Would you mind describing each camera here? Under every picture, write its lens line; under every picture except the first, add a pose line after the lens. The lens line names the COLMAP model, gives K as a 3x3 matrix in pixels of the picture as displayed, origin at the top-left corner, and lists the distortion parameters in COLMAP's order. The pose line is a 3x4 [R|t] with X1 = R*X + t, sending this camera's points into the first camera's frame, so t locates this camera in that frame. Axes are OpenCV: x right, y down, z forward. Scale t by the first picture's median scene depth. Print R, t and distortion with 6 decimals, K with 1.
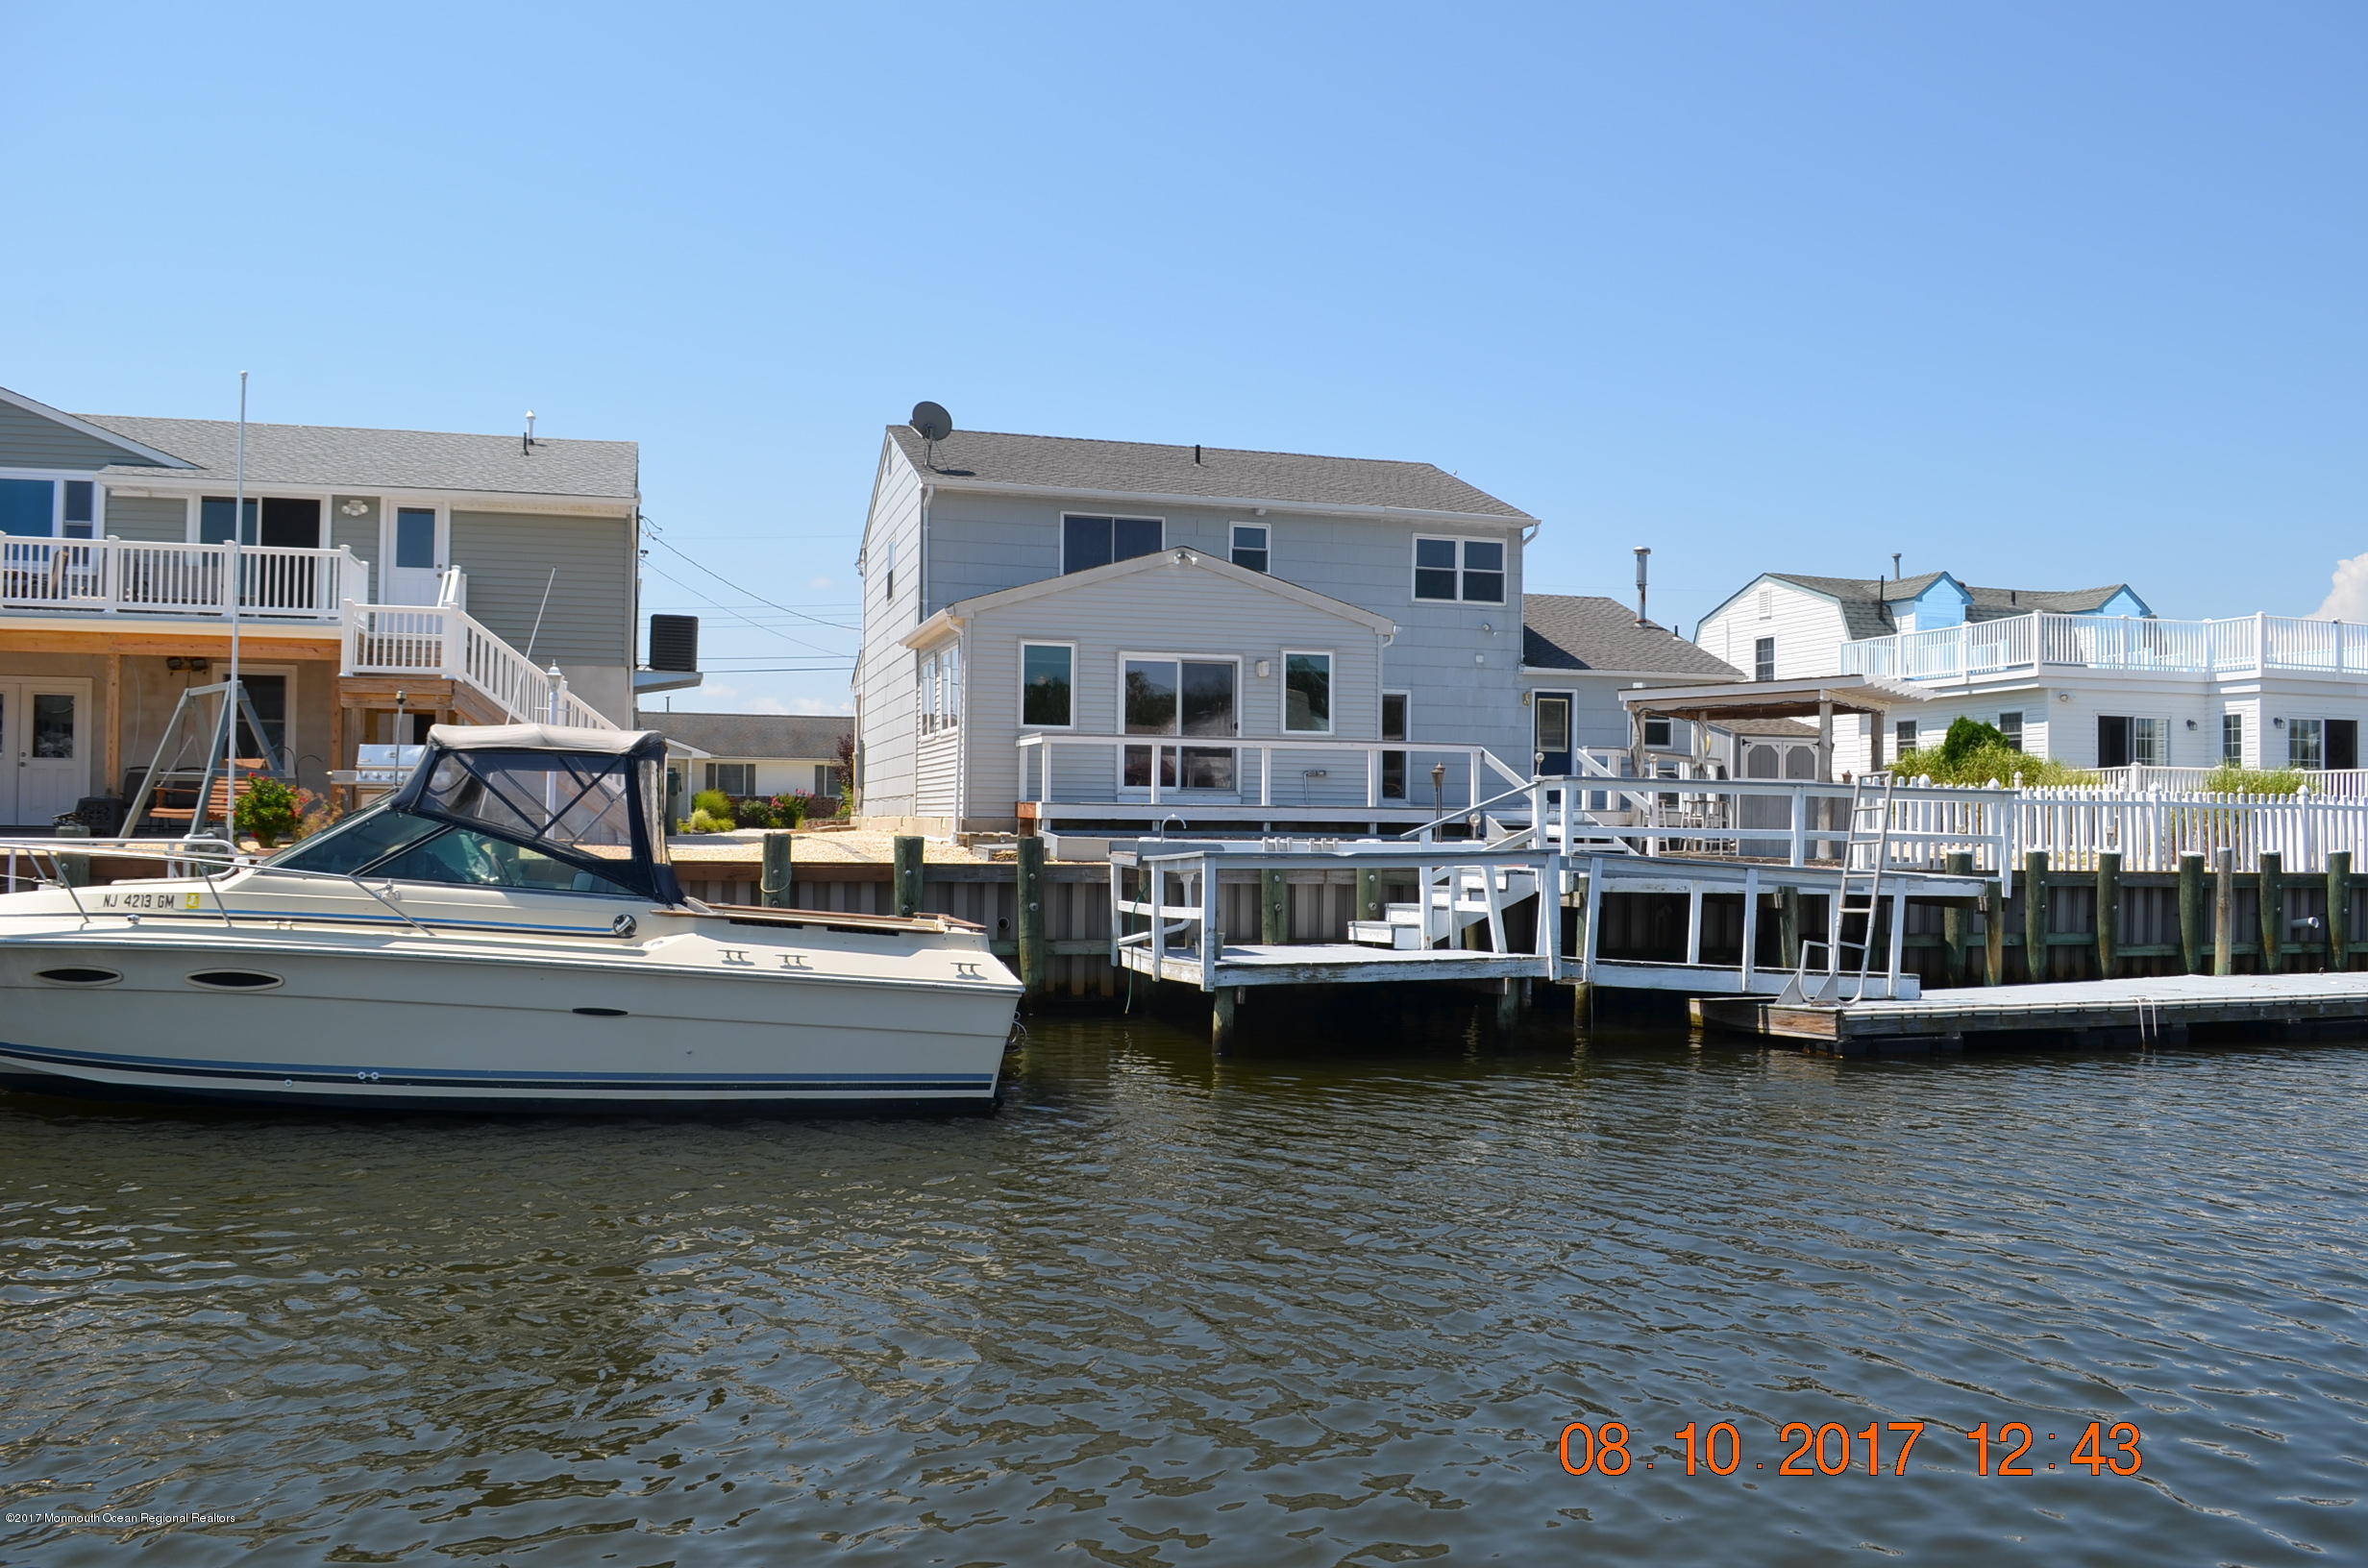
lens RADIAL K [[1855.7, 0, 1194.0], [0, 1855.7, 806.3], [0, 0, 1]] dist [-0.083193, 0.011893]
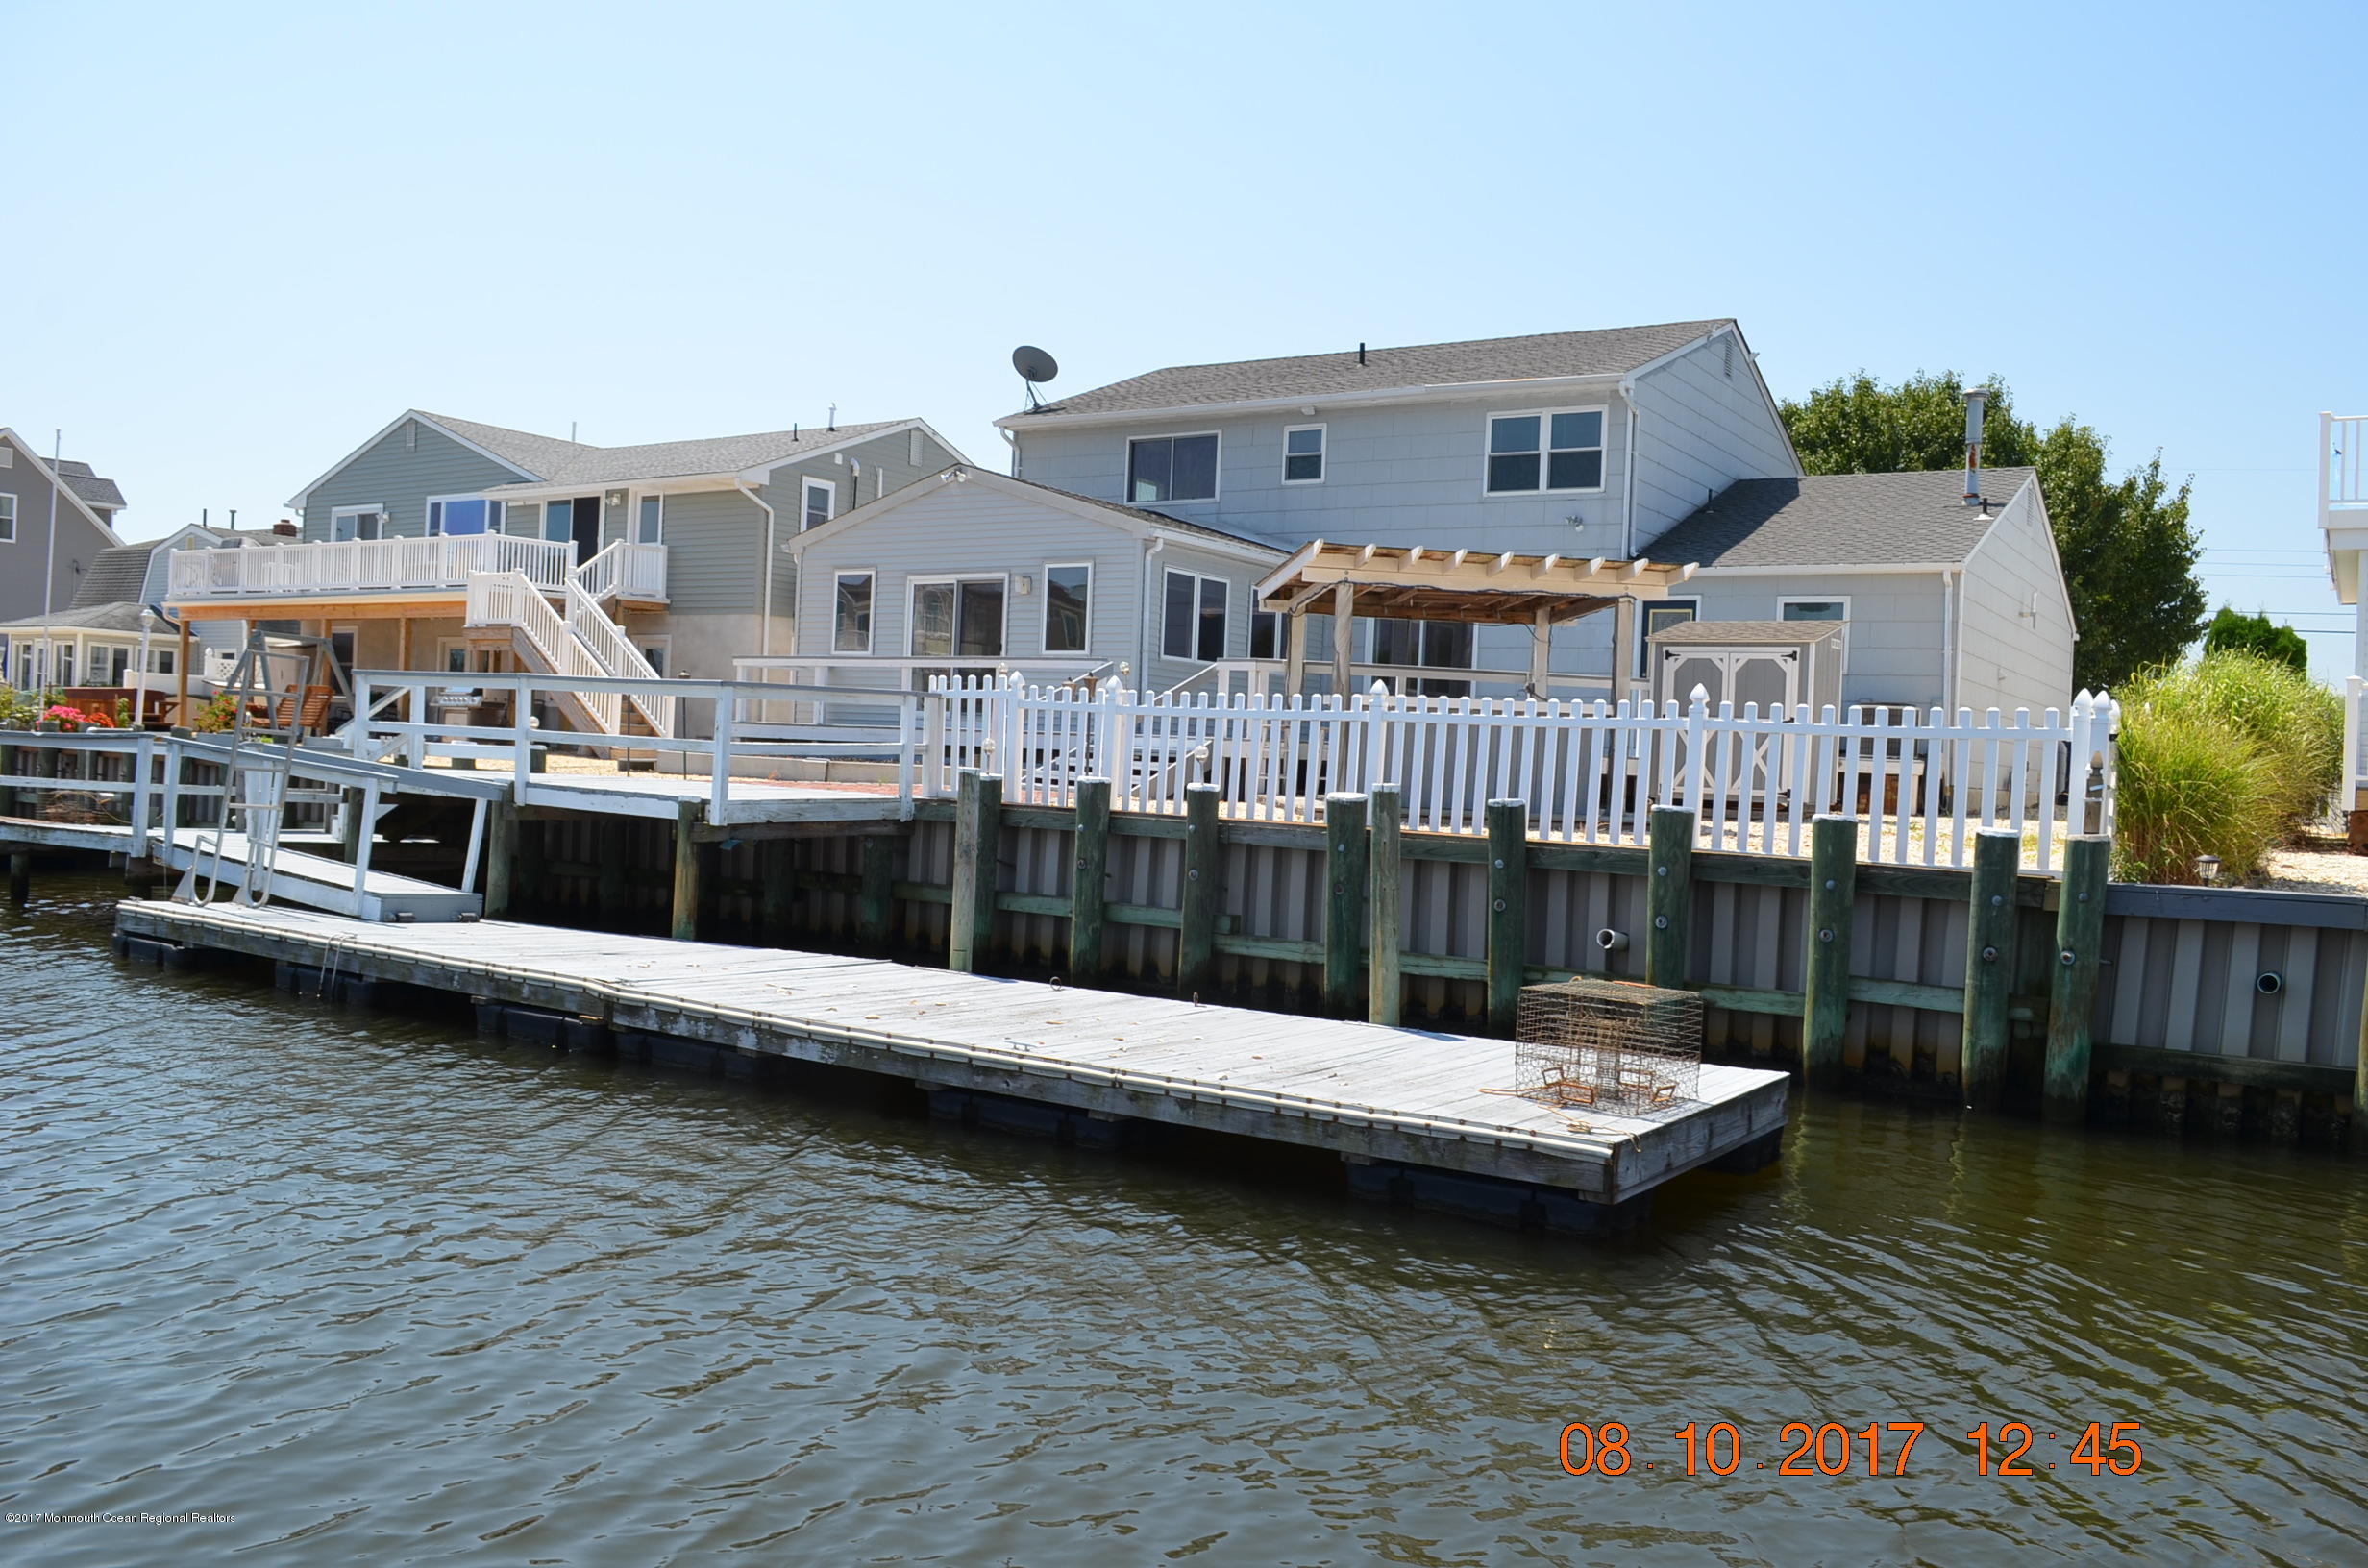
lens RADIAL K [[1856.5, 0, 1190.8], [0, 1856.5, 789.0], [0, 0, 1]] dist [-0.082764, 0.005156]
pose [[0.649120, 0.028056, -0.760168, 0.793509], [-0.029522, 0.999496, 0.011680, 0.014441], [0.760113, 0.014860, 0.649621, 0.456935]]
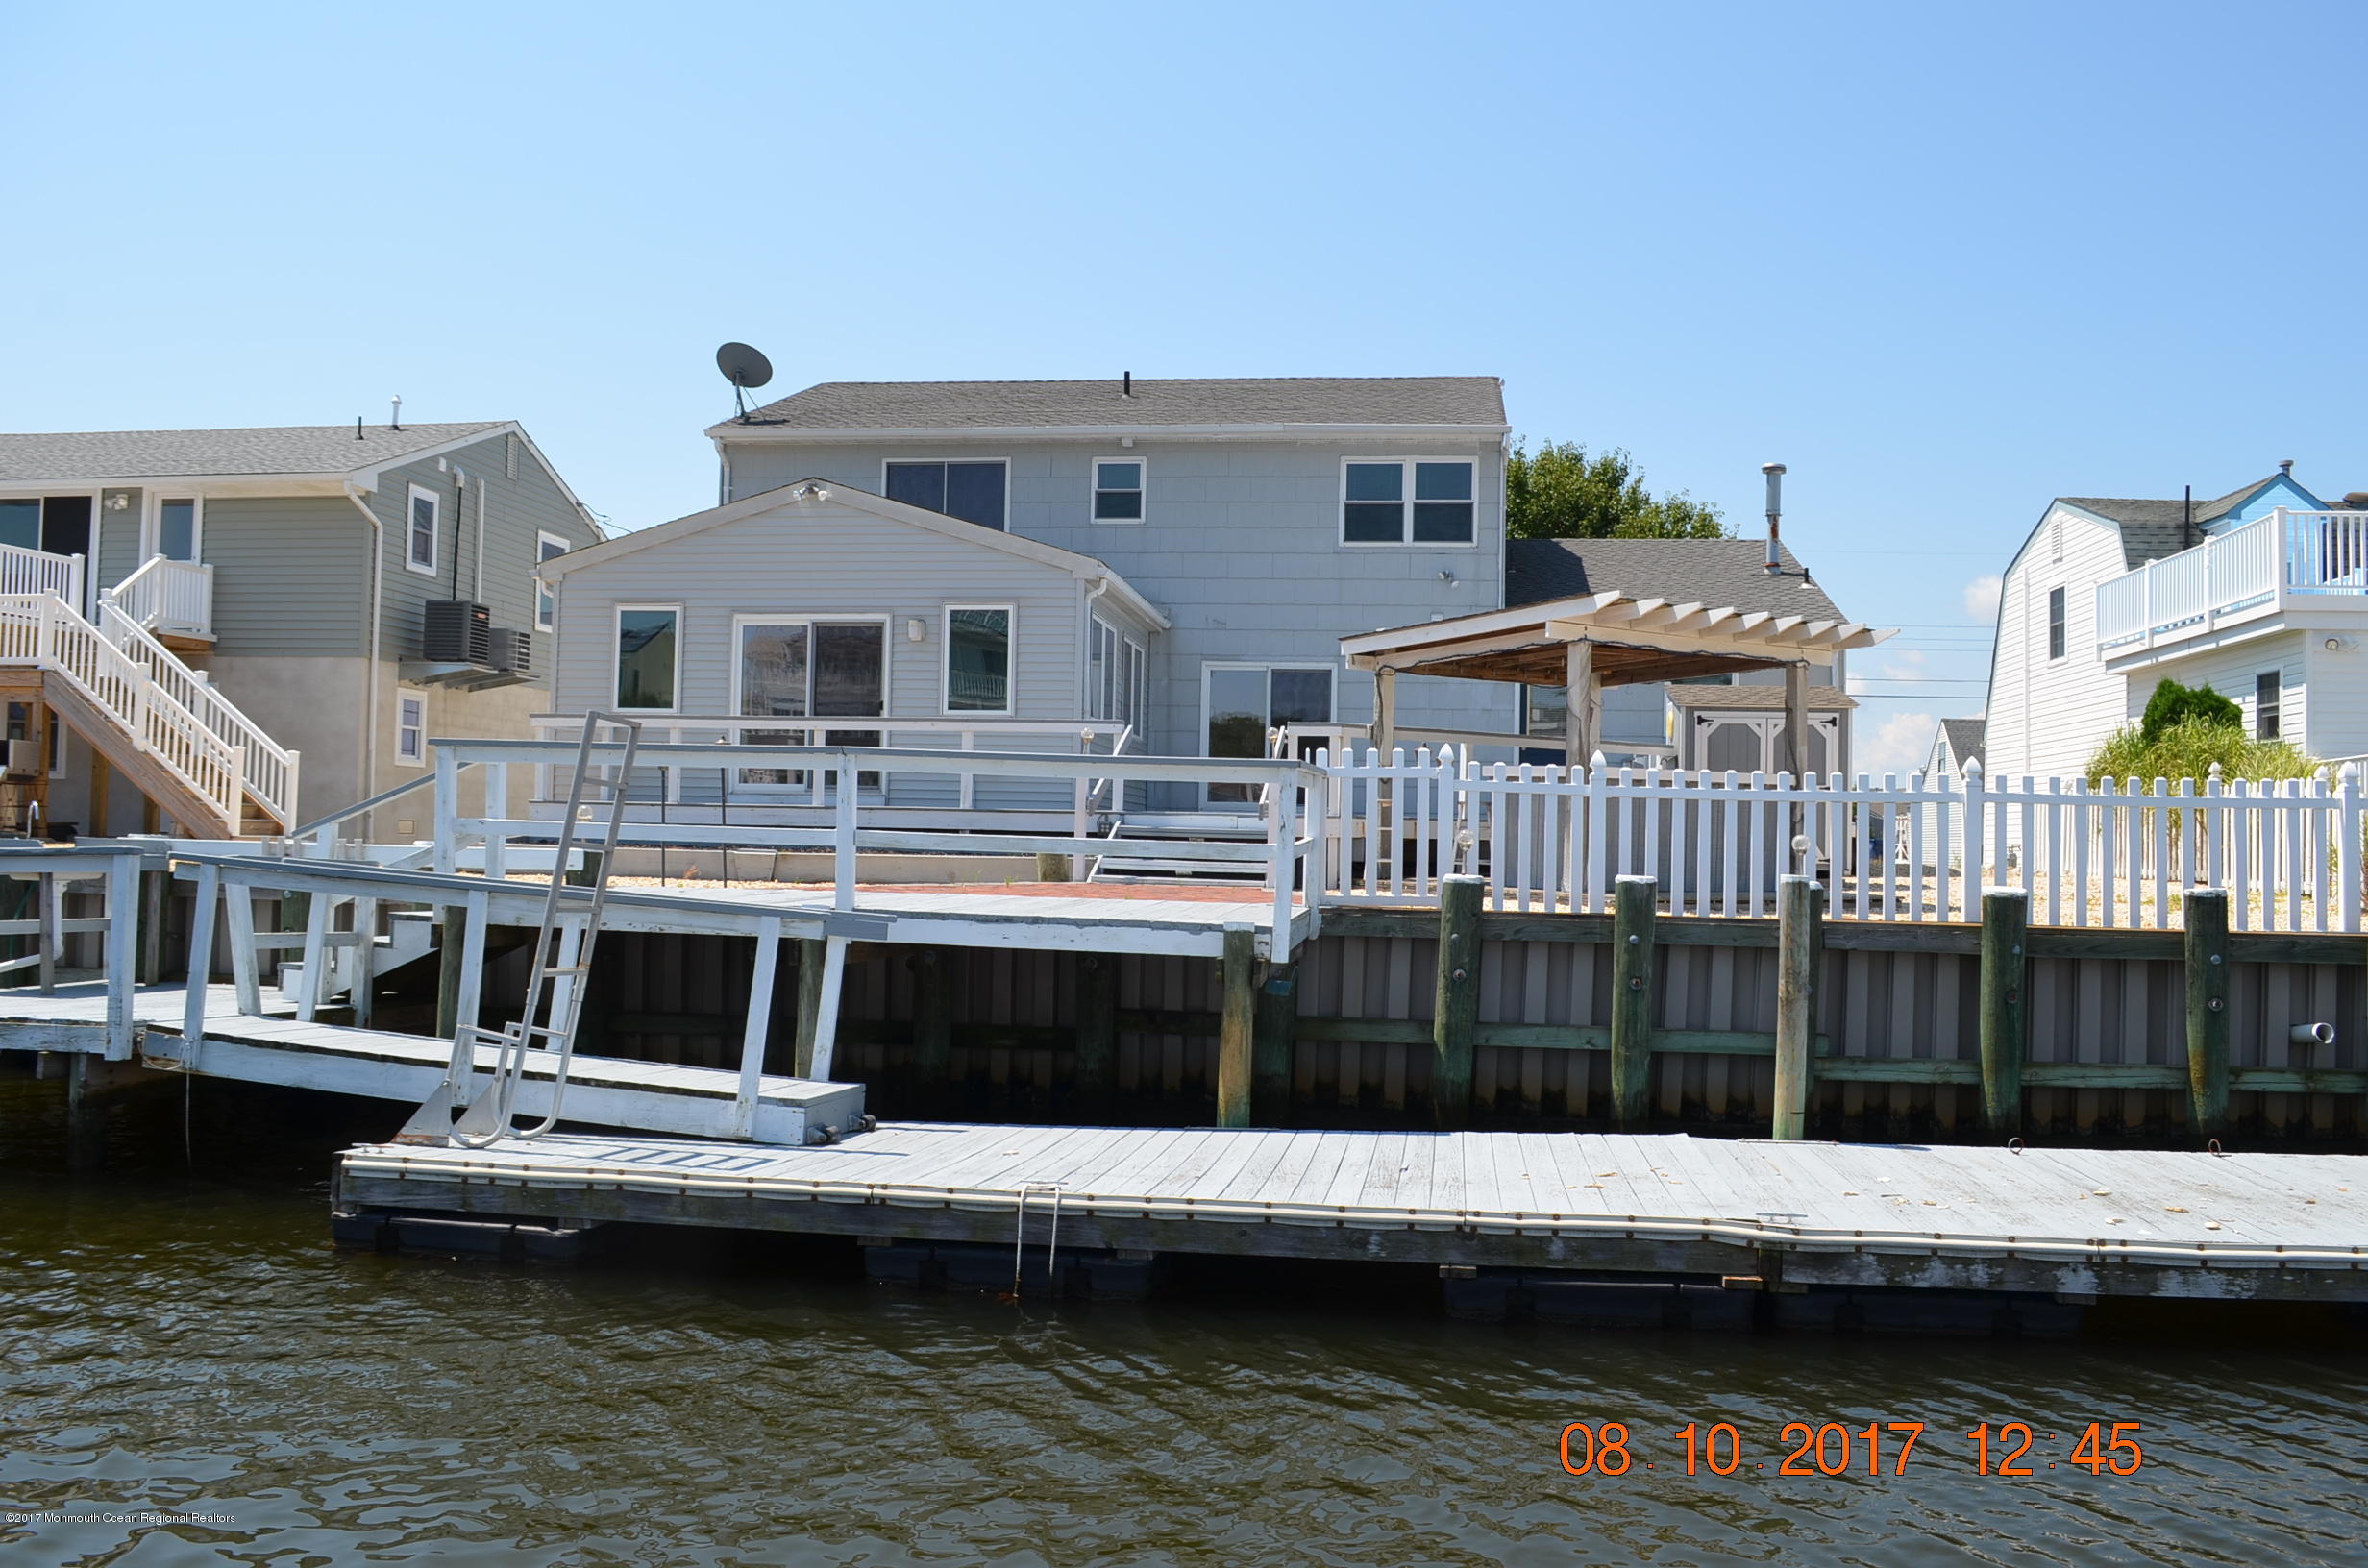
lens RADIAL K [[1855.7, 0, 1194.0], [0, 1855.7, 806.3], [0, 0, 1]] dist [-0.083193, 0.011893]
pose [[0.917226, 0.000418, -0.398368, 0.442139], [-0.007023, 0.999861, -0.015121, 0.009067], [0.398306, 0.016667, 0.917101, 0.343844]]
